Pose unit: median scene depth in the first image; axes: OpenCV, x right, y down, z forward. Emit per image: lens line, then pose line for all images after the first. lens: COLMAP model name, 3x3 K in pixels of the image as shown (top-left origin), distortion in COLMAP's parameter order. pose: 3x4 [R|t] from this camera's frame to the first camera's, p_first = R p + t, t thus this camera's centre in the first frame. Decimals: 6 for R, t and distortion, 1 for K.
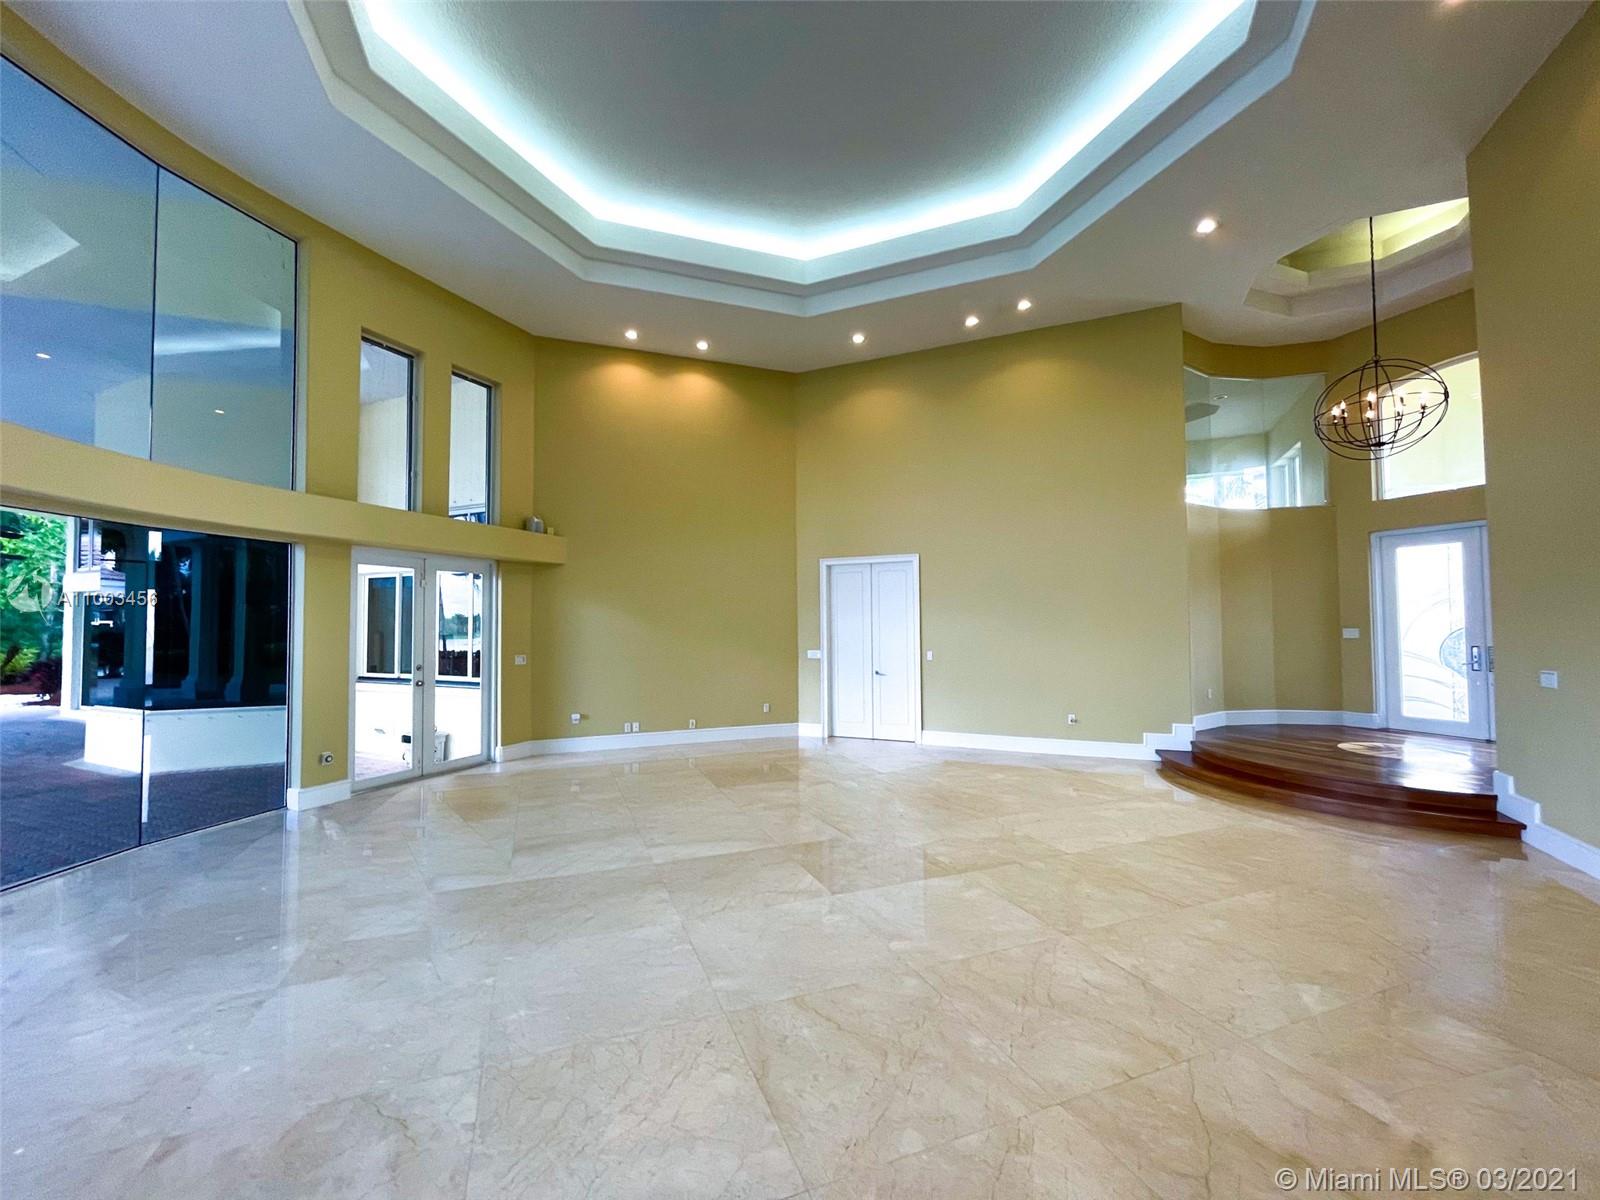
lens RADIAL K [[648.4, 0, 792.0], [0, 648.4, 601.0], [0, 0, 1]] dist [-0.001473, -0.000076]
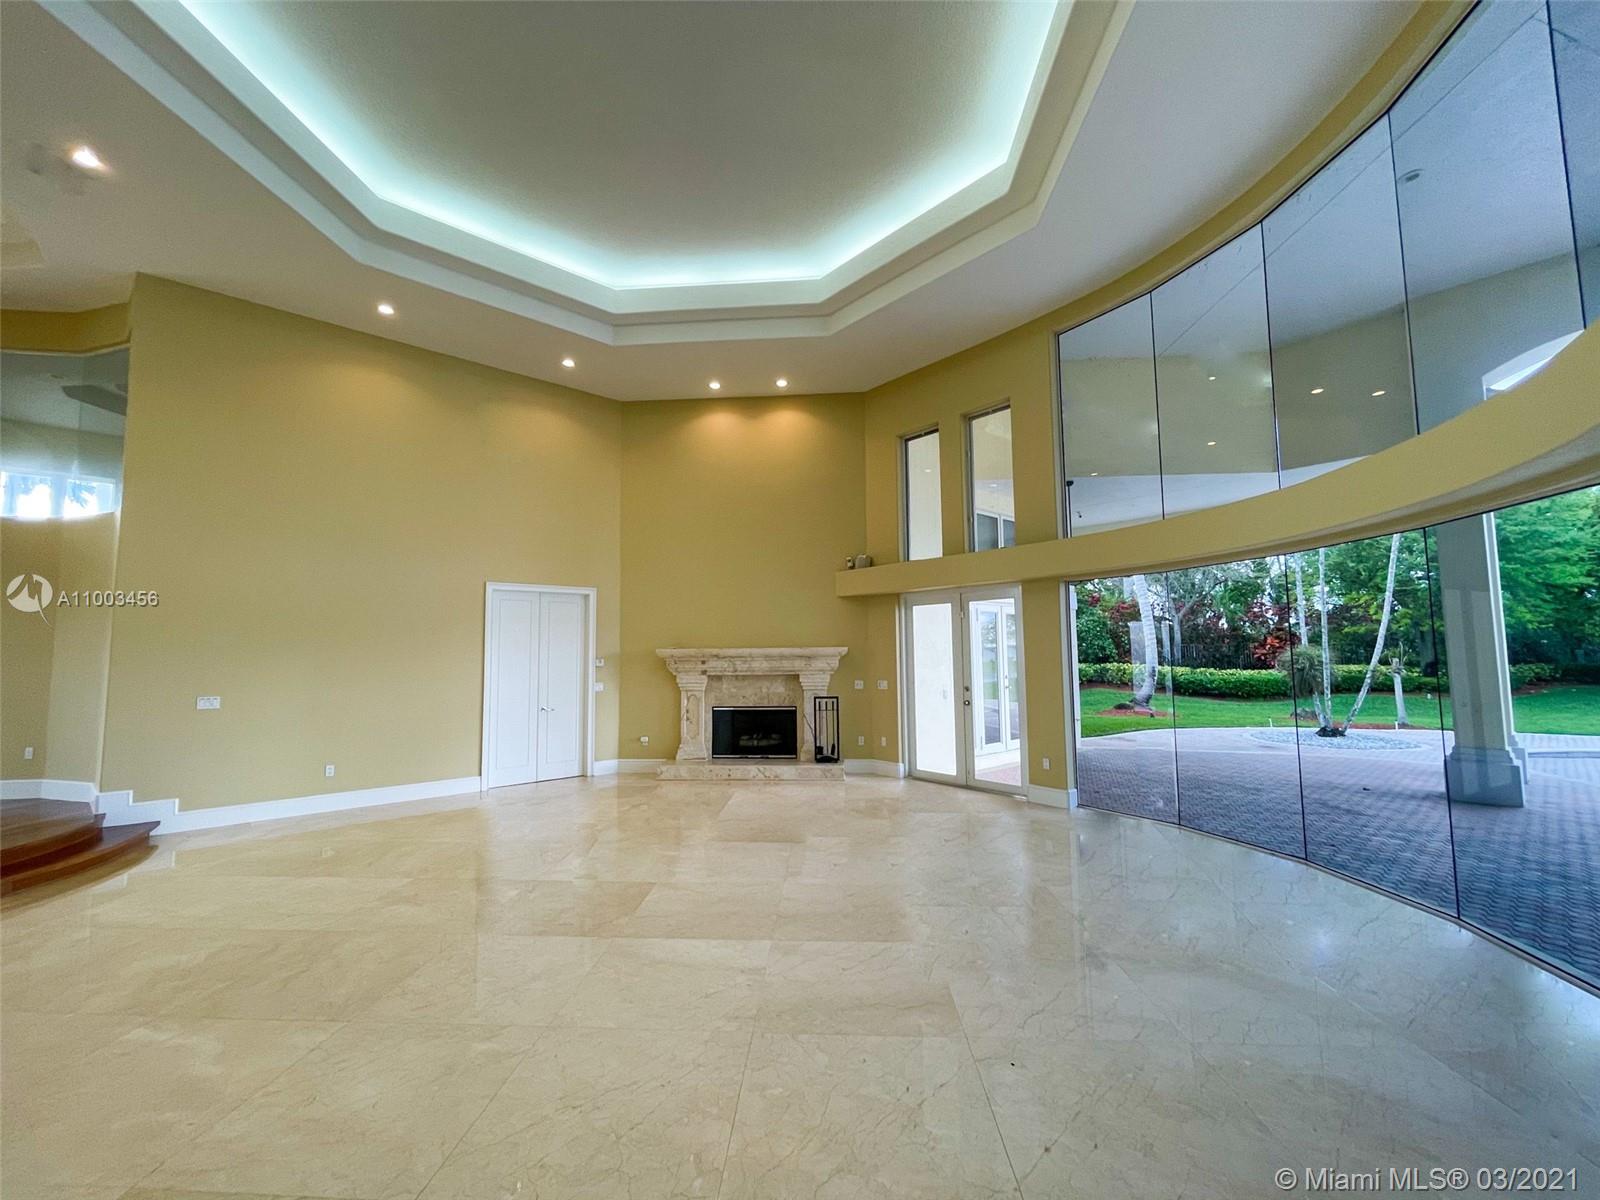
lens RADIAL K [[648.4, 0, 792.0], [0, 648.4, 601.0], [0, 0, 1]] dist [-0.001473, -0.000076]
pose [[-0.909530, 0.048031, 0.412853, -0.501402], [-0.000017, 0.993296, -0.115595, 0.054068], [-0.415638, -0.105144, -0.903432, 1.491316]]
